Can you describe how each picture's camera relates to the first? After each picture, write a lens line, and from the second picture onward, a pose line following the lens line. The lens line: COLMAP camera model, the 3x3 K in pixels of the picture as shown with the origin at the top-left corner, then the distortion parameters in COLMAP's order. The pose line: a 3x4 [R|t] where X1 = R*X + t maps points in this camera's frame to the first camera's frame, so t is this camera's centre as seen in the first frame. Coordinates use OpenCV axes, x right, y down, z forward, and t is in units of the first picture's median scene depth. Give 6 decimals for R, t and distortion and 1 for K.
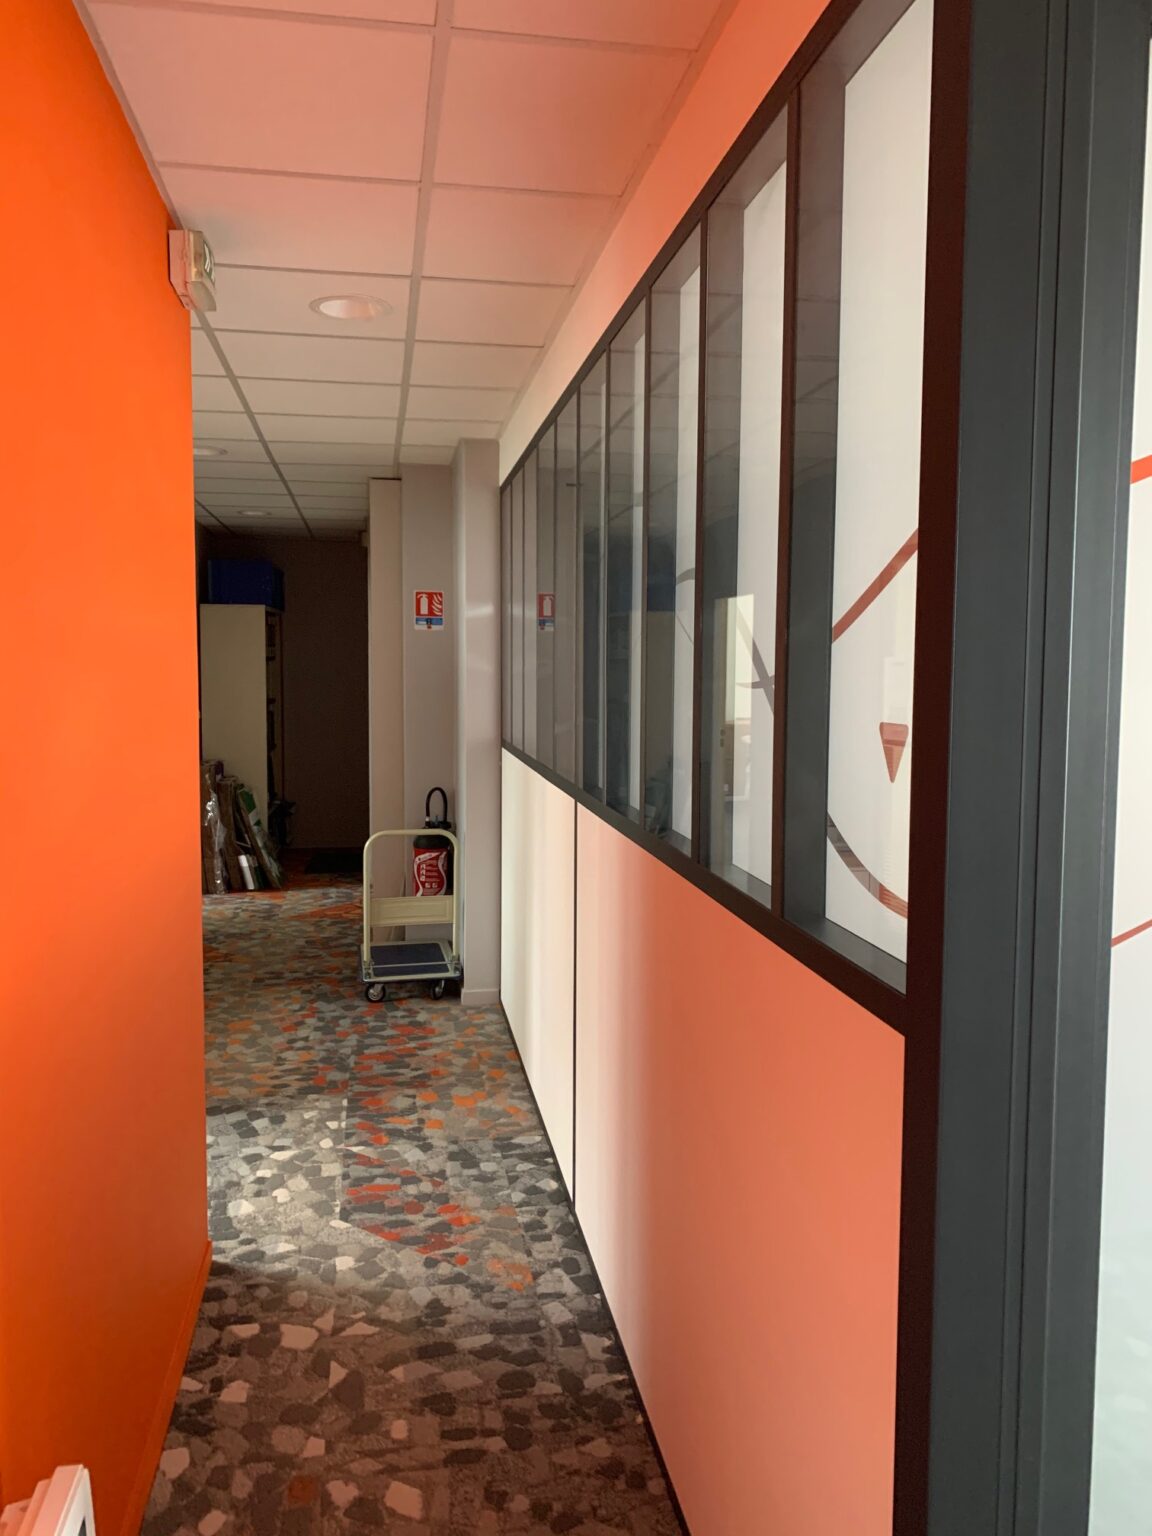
lens RADIAL K [[1165.9, 0, 572.6], [0, 1165.9, 761.4], [0, 0, 1]] dist [0.033152, -0.053564]
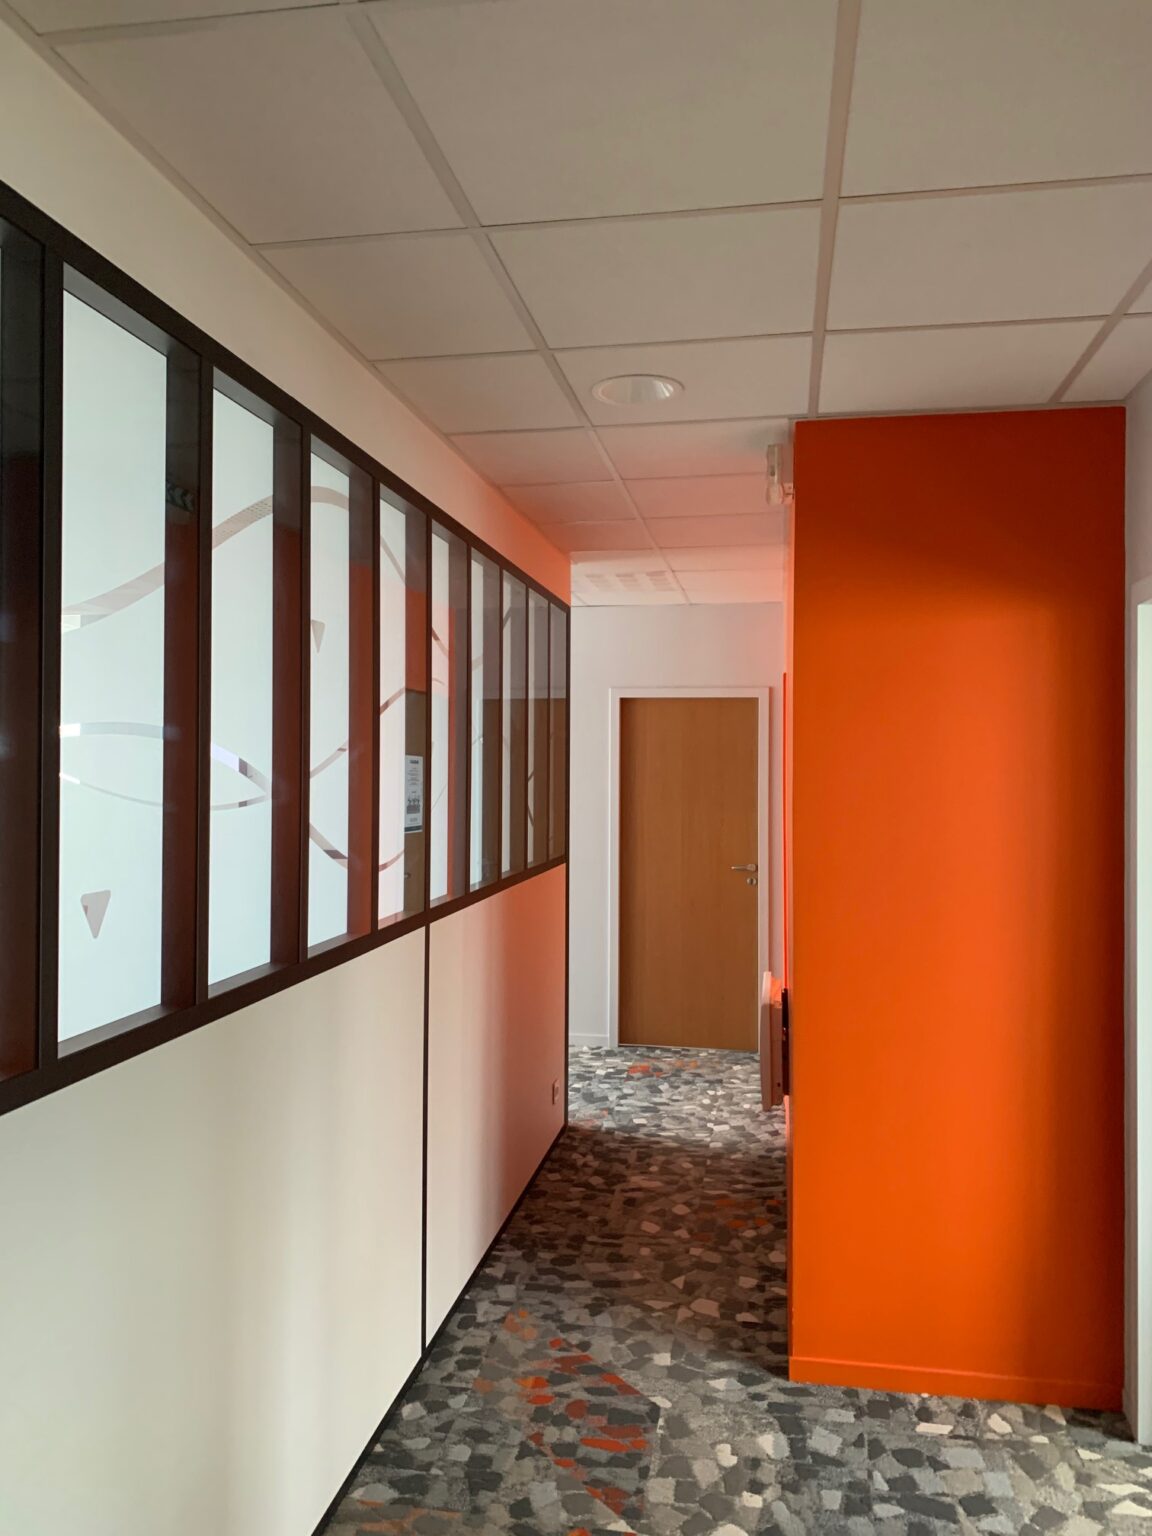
lens RADIAL K [[1165.9, 0, 572.6], [0, 1165.9, 761.4], [0, 0, 1]] dist [0.033152, -0.053564]
pose [[-0.941950, -0.008162, 0.335653, -0.464008], [0.018301, 0.996970, 0.075602, -0.184797], [-0.335253, 0.077356, -0.938947, 1.958496]]
